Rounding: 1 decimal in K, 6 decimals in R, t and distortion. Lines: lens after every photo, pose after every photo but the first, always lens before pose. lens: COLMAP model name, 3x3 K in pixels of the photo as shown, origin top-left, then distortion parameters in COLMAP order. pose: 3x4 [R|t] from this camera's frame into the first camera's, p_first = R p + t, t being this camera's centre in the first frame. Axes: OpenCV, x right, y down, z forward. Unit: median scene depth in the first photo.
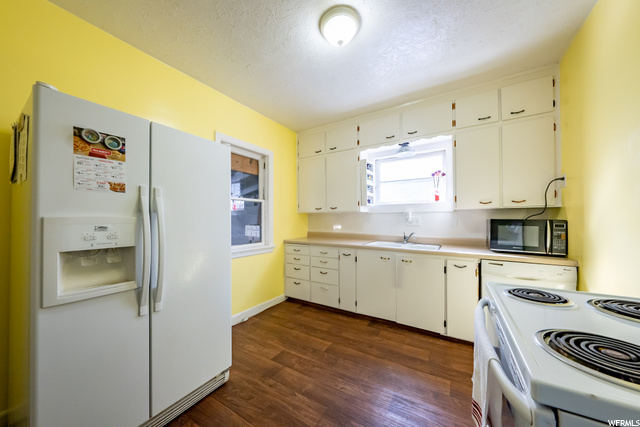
lens RADIAL K [[219.5, 0, 323.5], [0, 219.5, 217.1], [0, 0, 1]] dist [0.000444, 0.000017]
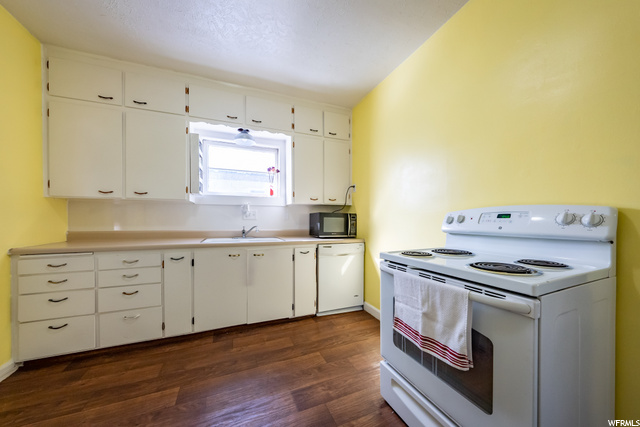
lens RADIAL K [[221.9, 0, 319.5], [0, 221.9, 220.3], [0, 0, 1]] dist [-0.000192, -0.000034]
pose [[0.590326, 0.001879, 0.807162, -0.204018], [-0.011009, 0.999923, 0.005723, 0.036761], [-0.807090, -0.012265, 0.590302, 0.193413]]
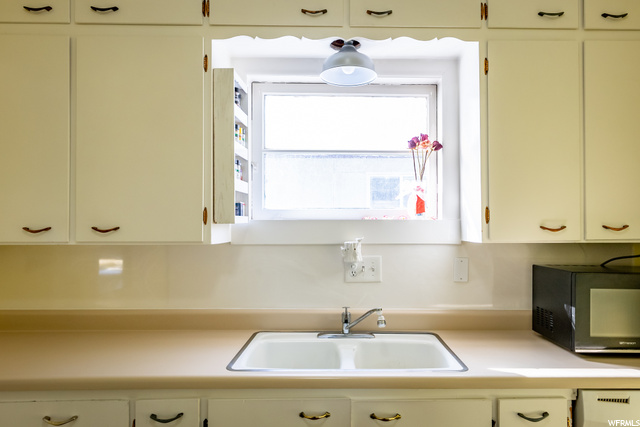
lens RADIAL K [[437.9, 0, 350.5], [0, 437.9, 220.6], [0, 0, 1]] dist [0.000430, 0.000370]
pose [[0.832963, 0.007757, 0.553275, -0.000930], [-0.007290, 0.999969, -0.003044, -0.060271], [-0.553281, -0.001498, 0.832993, 0.443396]]
